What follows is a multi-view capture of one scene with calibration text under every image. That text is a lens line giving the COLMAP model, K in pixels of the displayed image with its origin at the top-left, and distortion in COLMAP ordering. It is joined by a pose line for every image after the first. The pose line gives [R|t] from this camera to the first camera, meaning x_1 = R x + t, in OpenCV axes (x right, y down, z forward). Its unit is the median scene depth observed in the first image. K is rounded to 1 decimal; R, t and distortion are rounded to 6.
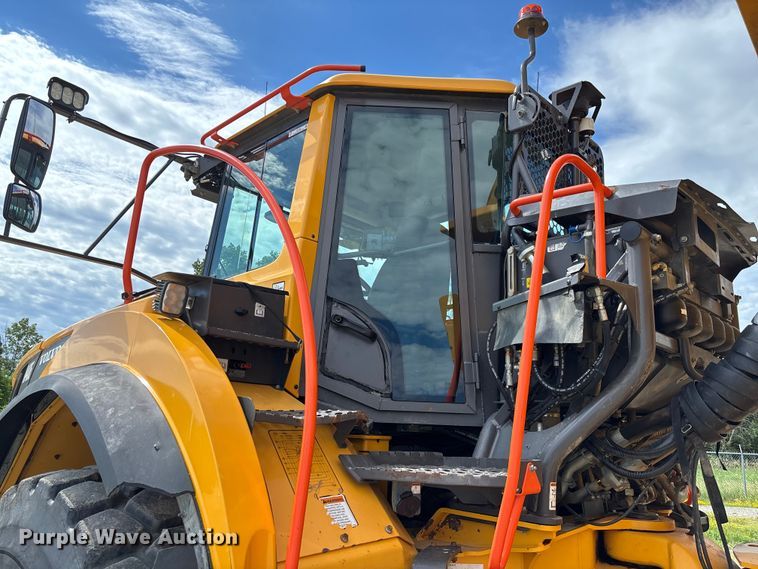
lens RADIAL K [[569.2, 0, 382.1], [0, 569.2, 293.8], [0, 0, 1]] dist [0.023556, -0.001031]
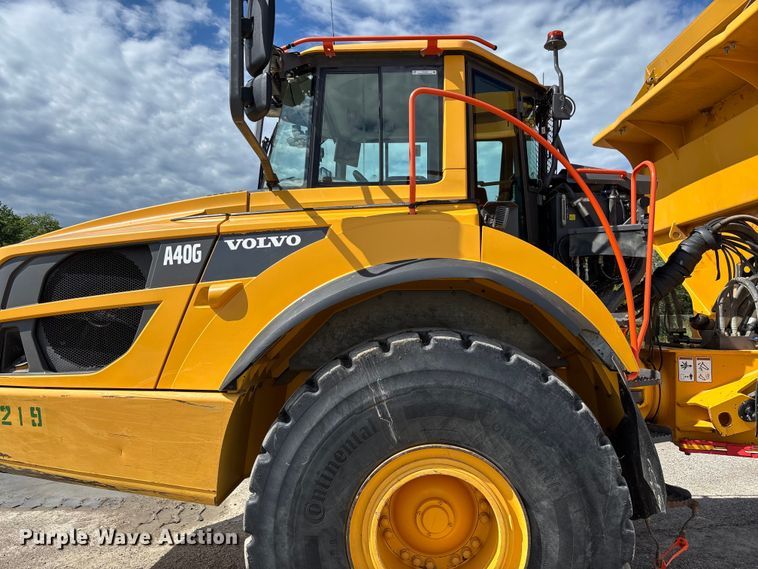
lens RADIAL K [[572.2, 0, 376.6], [0, 572.2, 283.7], [0, 0, 1]] dist [0.022851, -0.006812]
pose [[0.749865, -0.005142, 0.661570, -1.518245], [-0.121385, 0.981926, 0.145216, -0.005662], [-0.650360, -0.189197, 0.735688, 0.064446]]
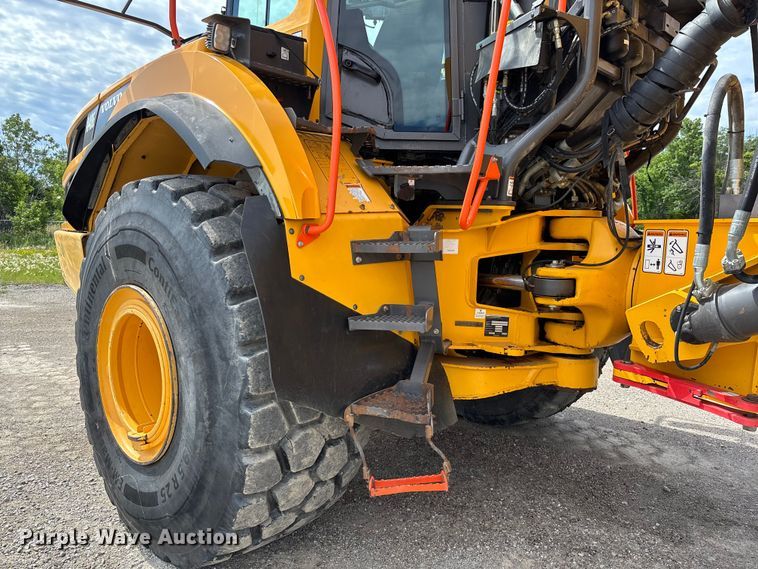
lens RADIAL K [[572.2, 0, 376.6], [0, 572.2, 283.7], [0, 0, 1]] dist [0.022851, -0.006812]
pose [[0.999815, -0.013845, -0.013380, -0.009277], [0.017432, 0.946009, 0.323672, 0.108421], [0.008176, -0.323846, 0.946075, -0.353120]]
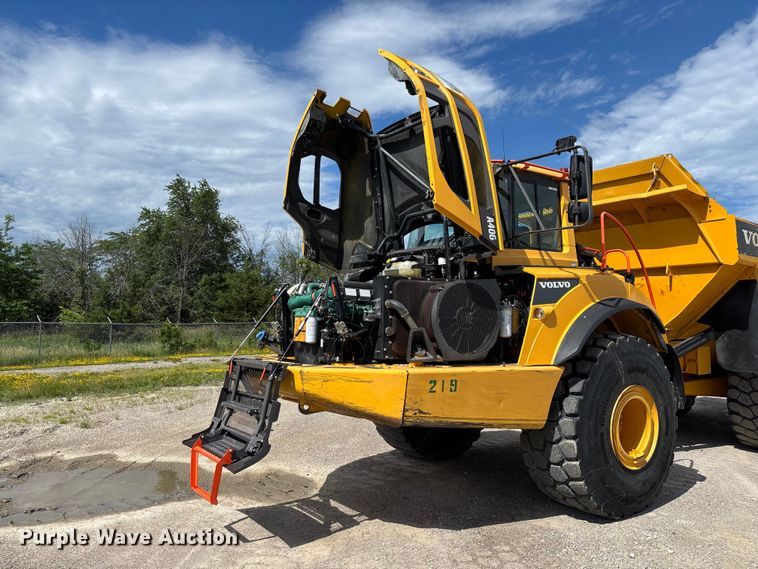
lens RADIAL K [[574.8, 0, 379.0], [0, 574.8, 284.5], [0, 0, 1]] dist [0.015655, 0.000435]
pose [[0.218818, 0.025365, 0.975436, -3.559323], [-0.230255, 0.972773, 0.026357, 0.252292], [-0.948210, -0.230366, 0.218701, 1.515084]]
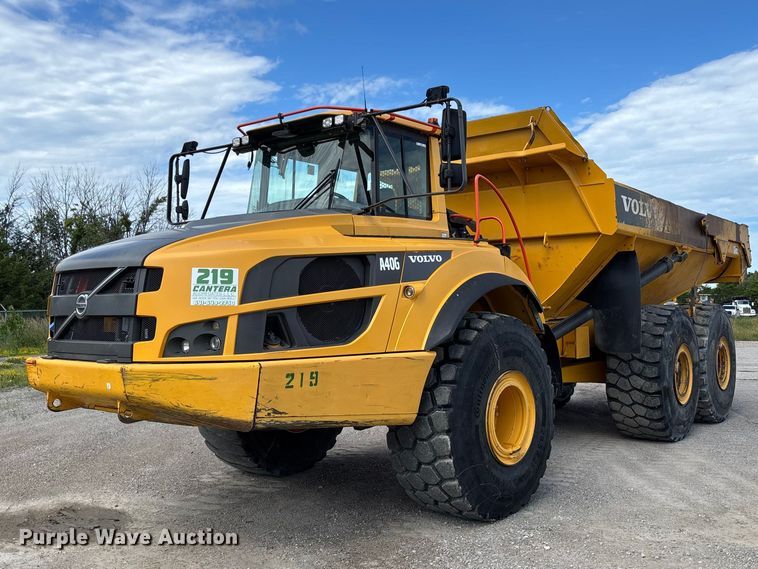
lens RADIAL K [[762.2, 0, 377.2], [0, 762.2, 279.3], [0, 0, 1]] dist [0.126111, -0.097940]
pose [[-0.026703, -0.007125, 0.999618, -3.845473], [-0.226368, 0.974041, 0.000896, 0.257962], [-0.973676, -0.226258, -0.027623, 1.581709]]
